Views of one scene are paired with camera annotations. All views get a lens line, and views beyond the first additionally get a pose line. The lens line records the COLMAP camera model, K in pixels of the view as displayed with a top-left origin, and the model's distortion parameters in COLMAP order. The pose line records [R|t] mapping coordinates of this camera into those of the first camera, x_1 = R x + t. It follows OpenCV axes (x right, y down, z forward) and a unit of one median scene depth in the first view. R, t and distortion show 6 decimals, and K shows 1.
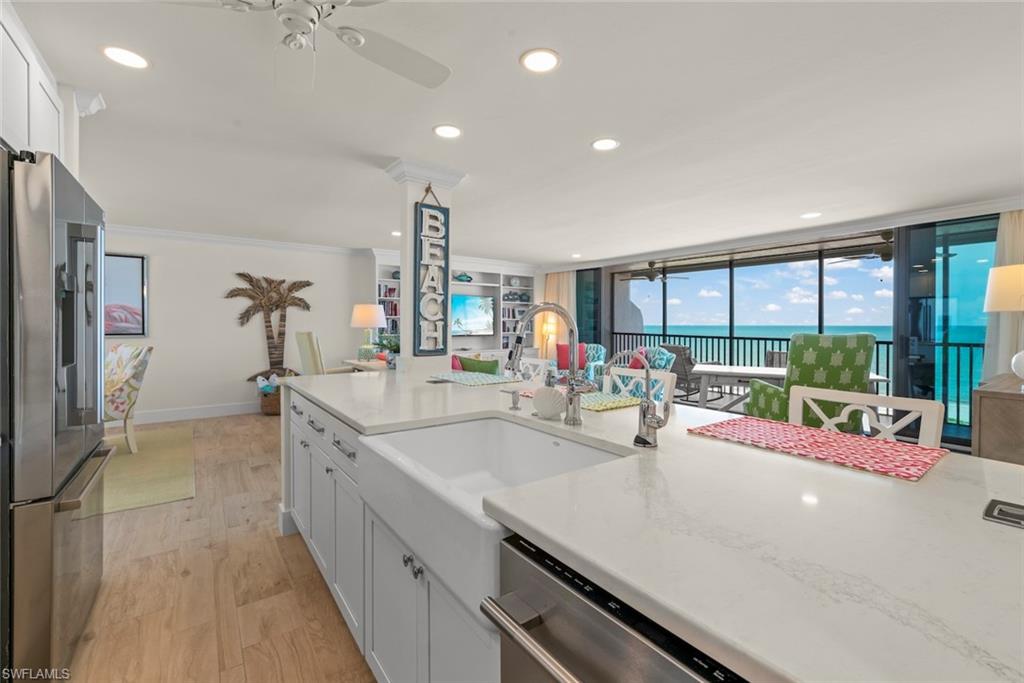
lens RADIAL K [[419.7, 0, 509.0], [0, 419.7, 341.7], [0, 0, 1]] dist [-0.001158, 0.000761]
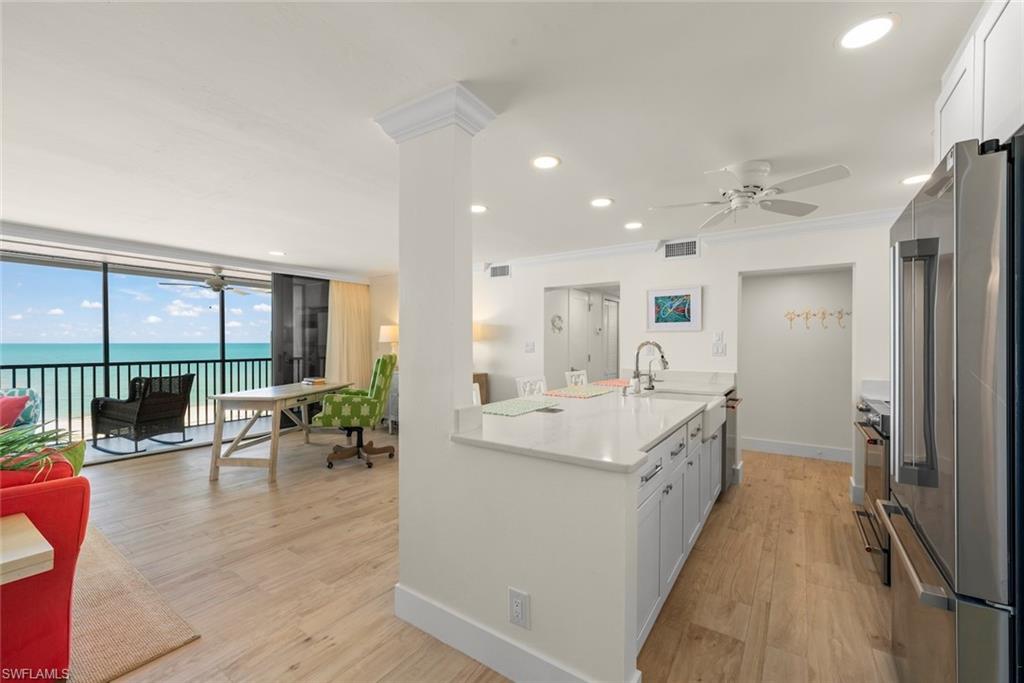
lens RADIAL K [[419.7, 0, 513.9], [0, 419.7, 345.1], [0, 0, 1]] dist [-0.001158, 0.000761]
pose [[-0.324603, -0.009320, 0.945804, -0.456748], [0.044530, 0.998692, 0.025124, -0.033637], [-0.944802, 0.050272, -0.323763, 0.587559]]
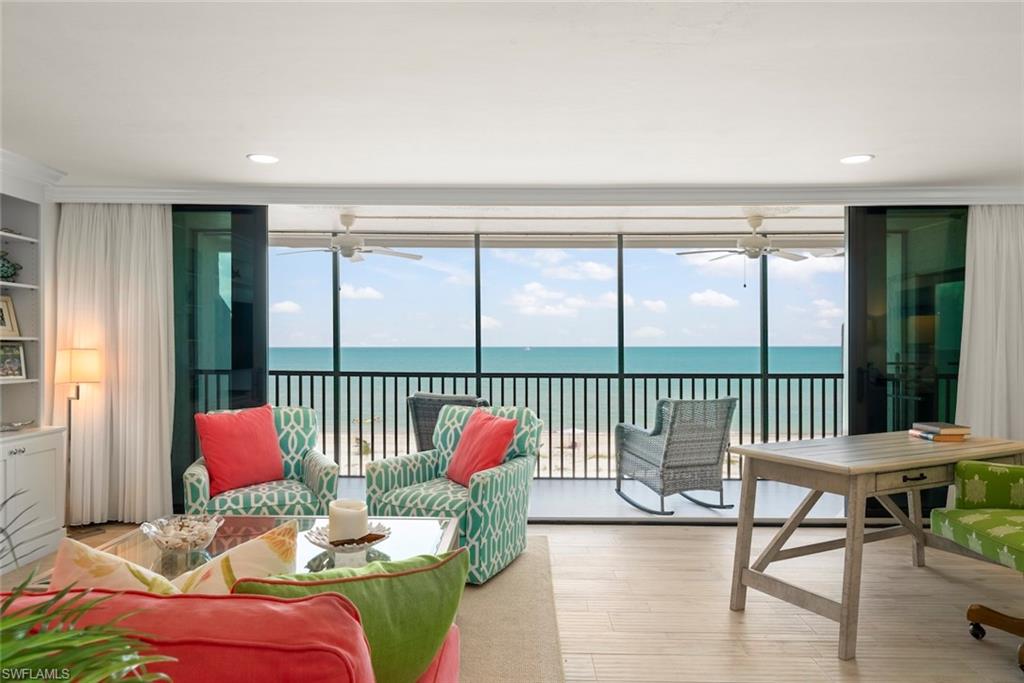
lens RADIAL K [[685.8, 0, 513.7], [0, 685.8, 346.7], [0, 0, 1]] dist [0.006073, 0.000181]
pose [[0.596907, -0.003921, 0.802301, -0.256140], [0.040158, 0.998881, -0.024995, -0.033400], [-0.801304, 0.047138, 0.596397, 0.629051]]
